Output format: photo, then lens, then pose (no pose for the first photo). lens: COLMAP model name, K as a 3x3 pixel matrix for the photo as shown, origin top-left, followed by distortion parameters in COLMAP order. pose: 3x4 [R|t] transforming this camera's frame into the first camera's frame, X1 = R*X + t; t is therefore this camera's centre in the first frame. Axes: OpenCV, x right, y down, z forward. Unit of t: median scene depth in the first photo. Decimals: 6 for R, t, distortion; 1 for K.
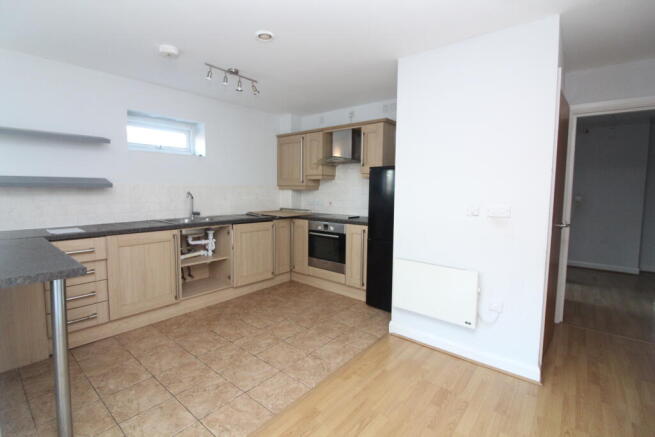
lens RADIAL K [[313.6, 0, 327.5], [0, 313.6, 218.5], [0, 0, 1]] dist [0.000757, -0.000212]
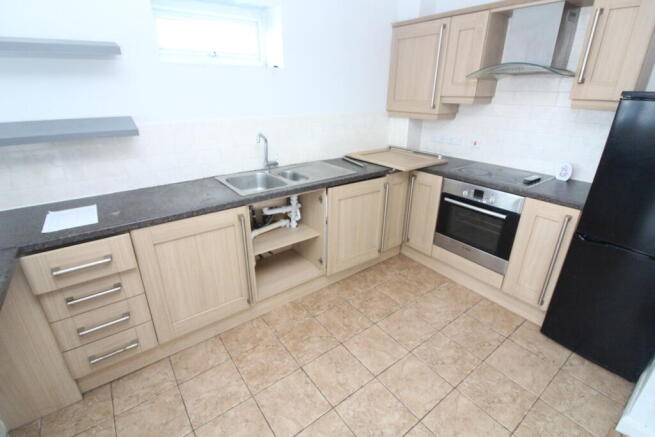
lens RADIAL K [[313.6, 0, 327.5], [0, 313.6, 218.5], [0, 0, 1]] dist [0.000757, -0.000212]
pose [[0.973172, 0.080777, -0.215432, -0.156535], [-0.015010, 0.956639, 0.290888, -0.101291], [0.229588, -0.279850, 0.932187, 0.384239]]
